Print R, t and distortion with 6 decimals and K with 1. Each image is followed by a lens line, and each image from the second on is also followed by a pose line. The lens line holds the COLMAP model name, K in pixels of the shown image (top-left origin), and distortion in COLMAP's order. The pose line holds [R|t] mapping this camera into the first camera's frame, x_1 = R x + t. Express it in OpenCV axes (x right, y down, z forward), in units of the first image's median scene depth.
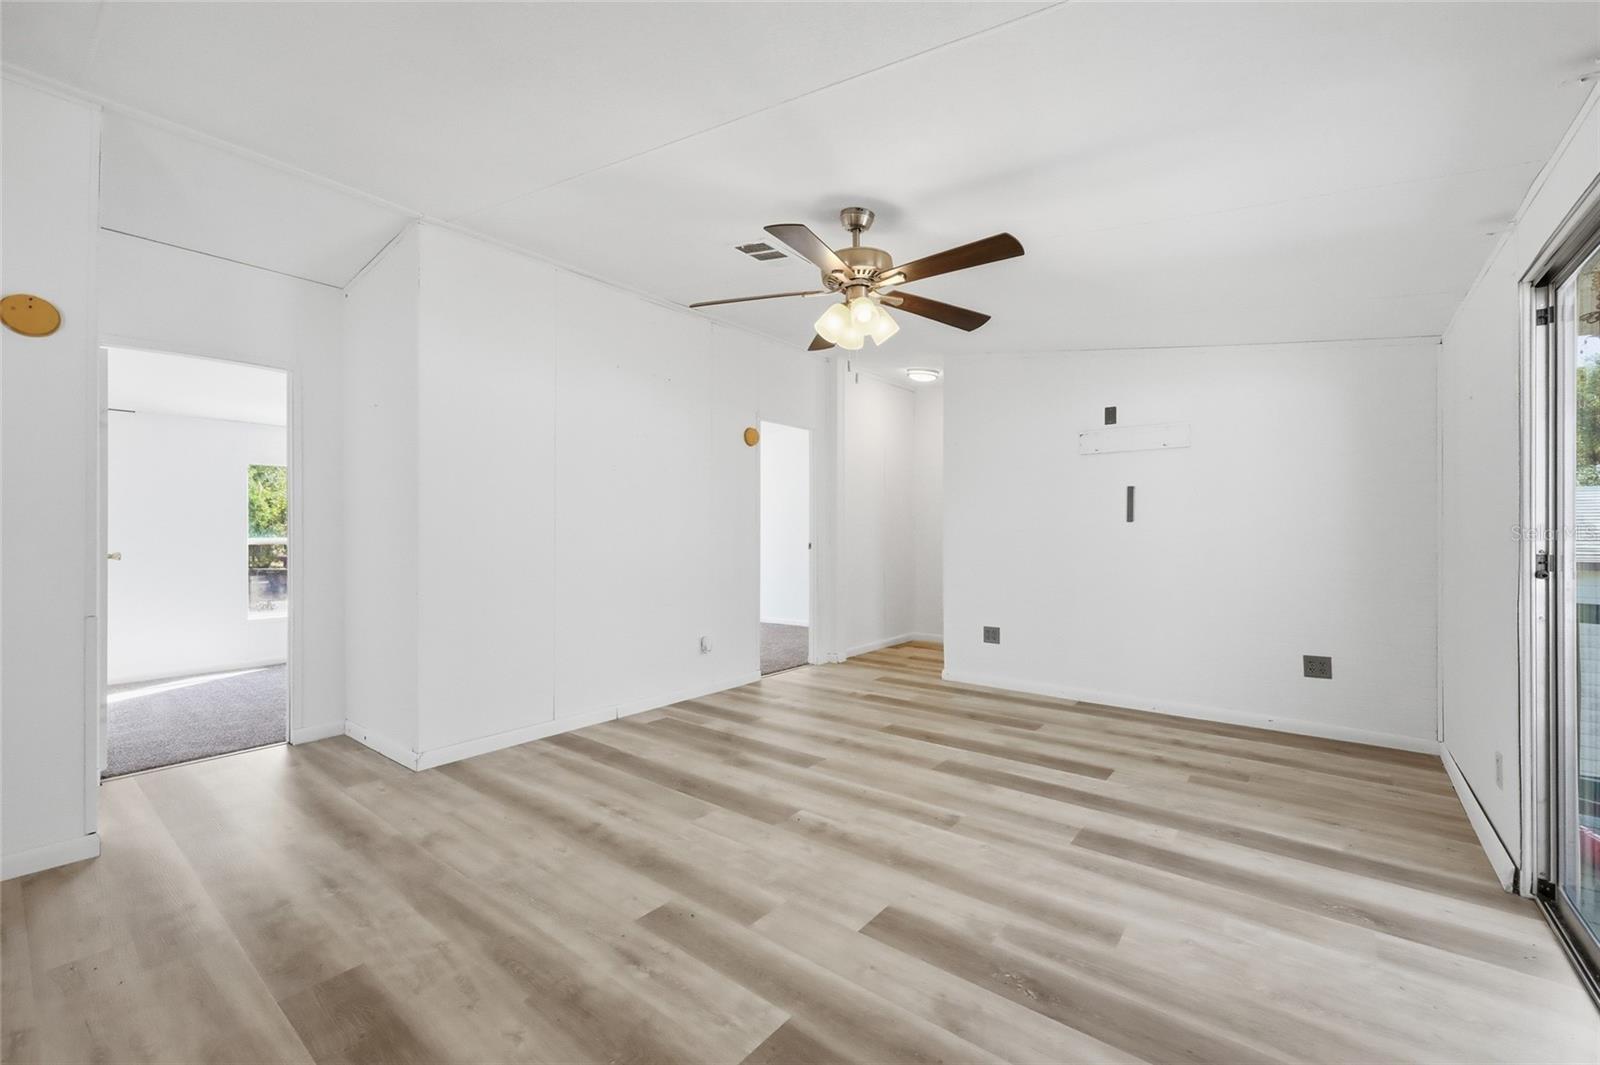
lens RADIAL K [[652.5, 0, 802.7], [0, 652.5, 536.4], [0, 0, 1]] dist [-0.002236, -0.000359]
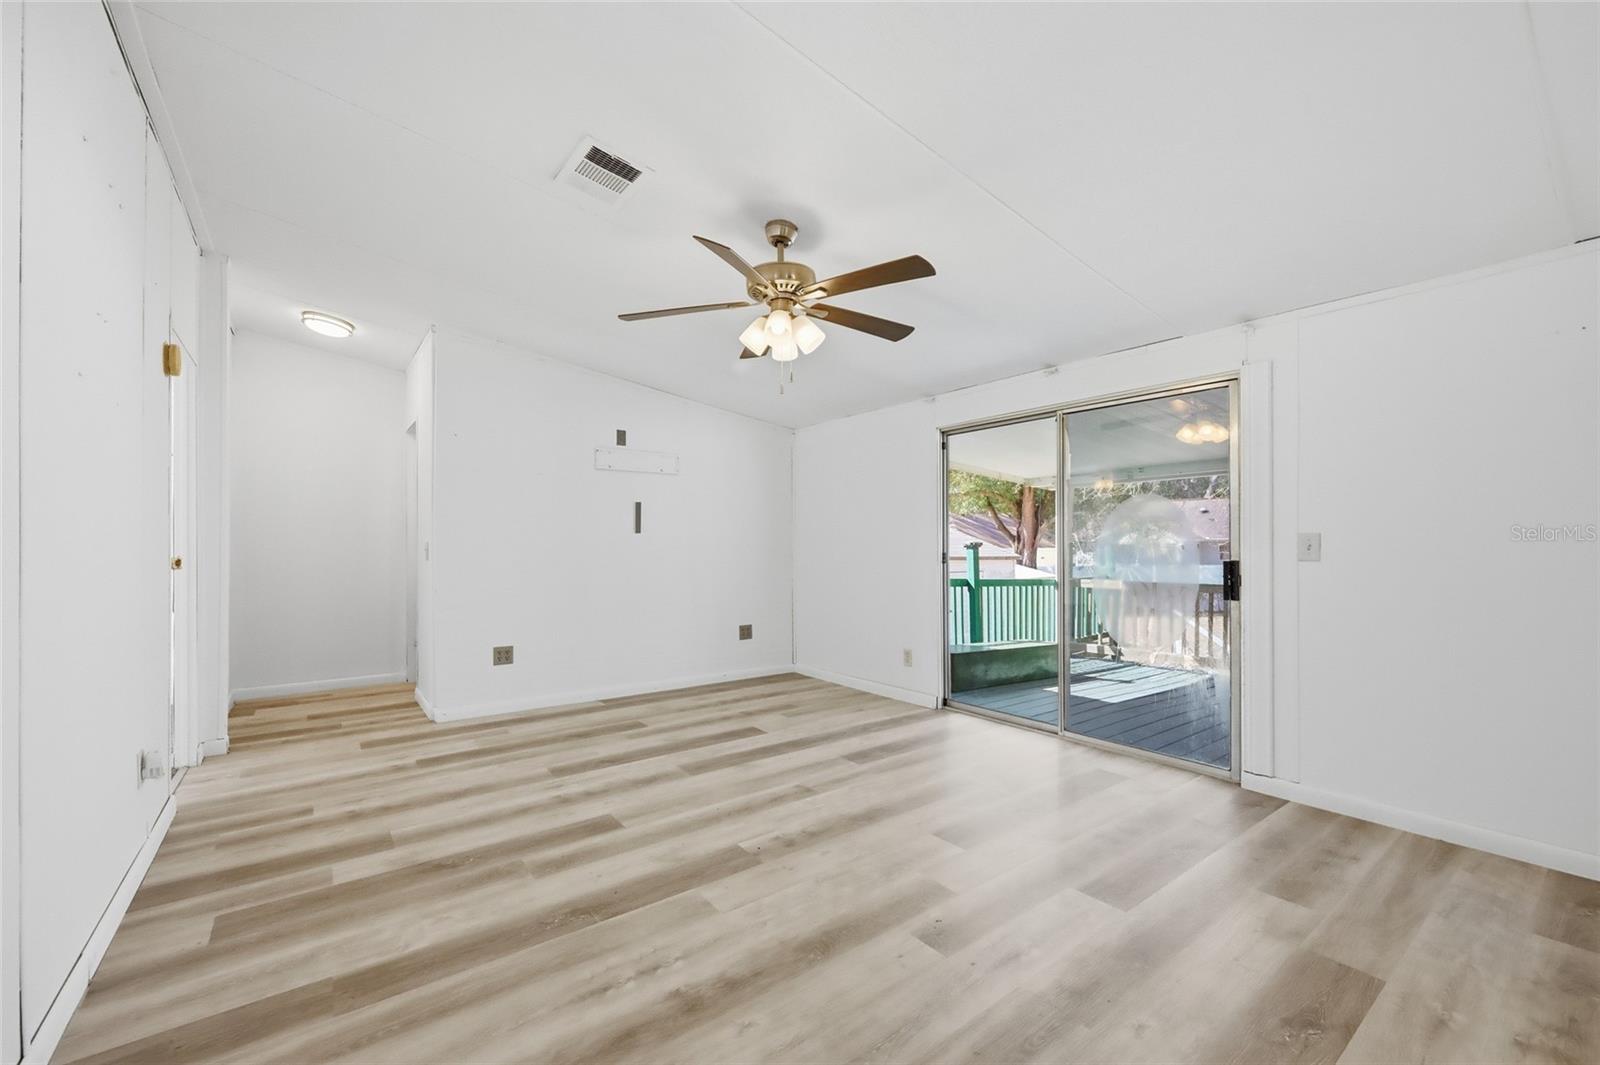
lens RADIAL K [[646.7, 0, 799.8], [0, 646.7, 546.7], [0, 0, 1]] dist [0.007746, -0.000051]
pose [[0.256748, -0.002127, 0.966476, -0.775627], [0.002232, 0.999996, 0.001608, 0.001231], [-0.966476, 0.001745, 0.256752, 0.618444]]
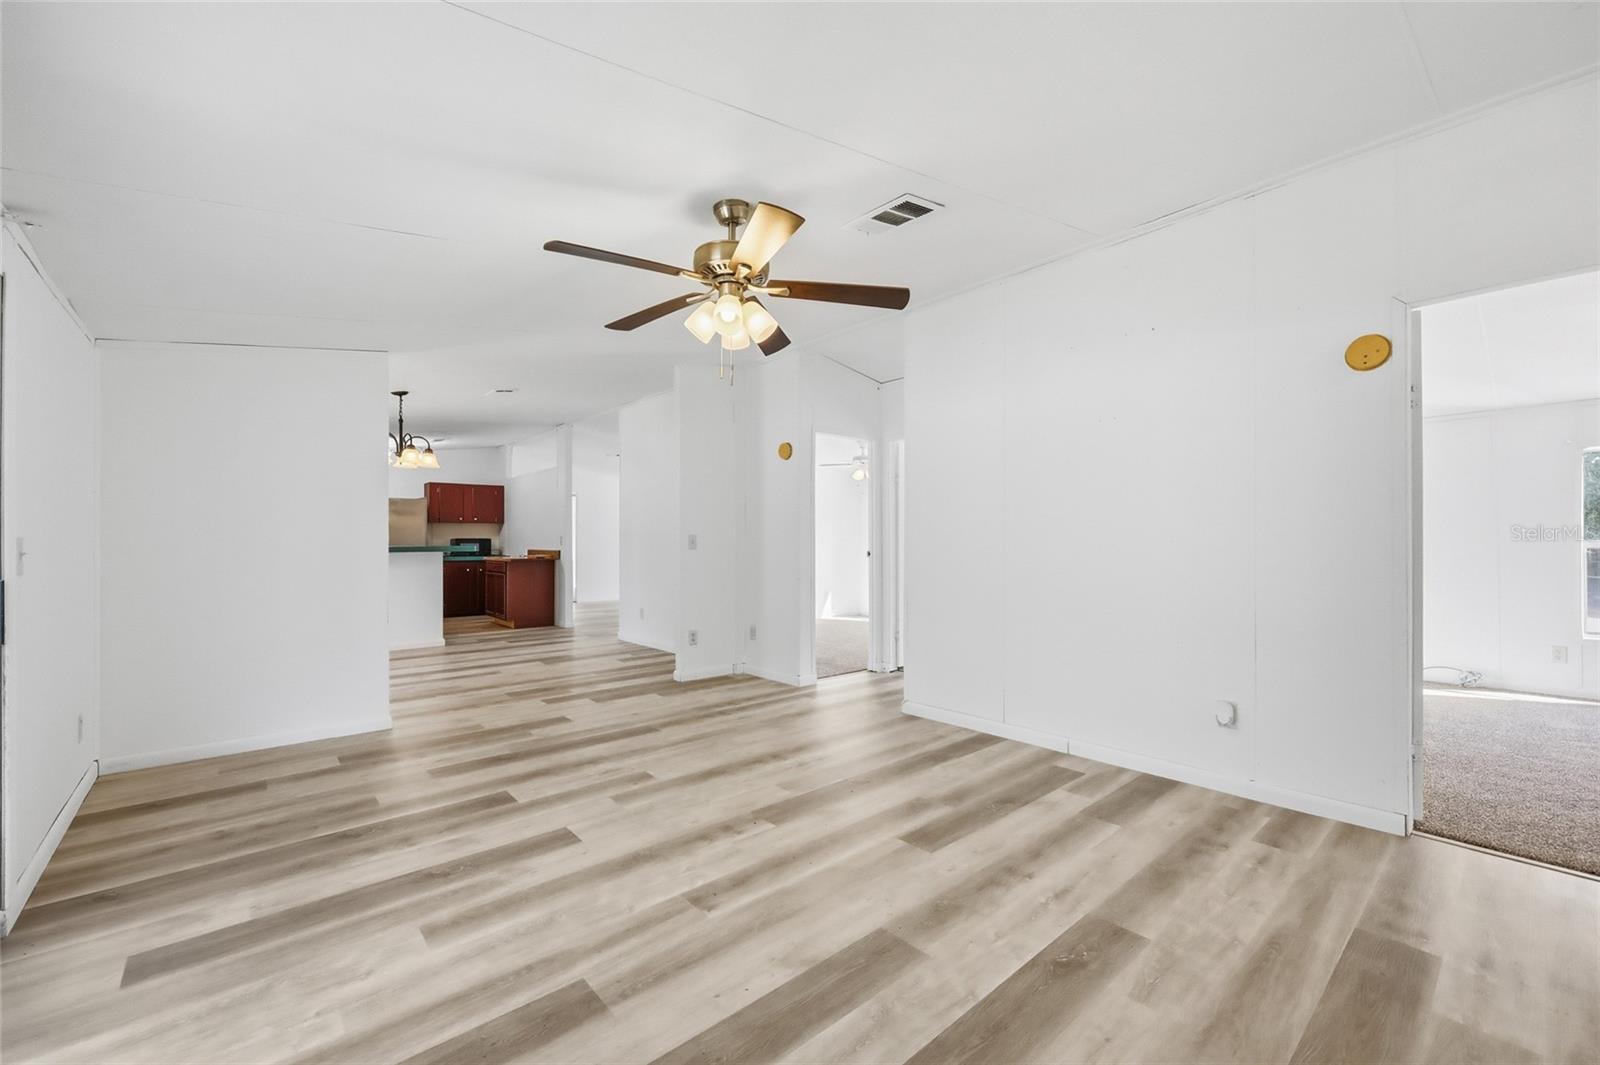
lens RADIAL K [[652.5, 0, 802.7], [0, 652.5, 536.4], [0, 0, 1]] dist [-0.002236, -0.000359]
pose [[-0.182501, -0.006002, -0.983187, 0.869502], [0.004043, 0.999968, -0.006855, -0.008243], [0.983197, -0.005226, -0.182471, 1.107316]]
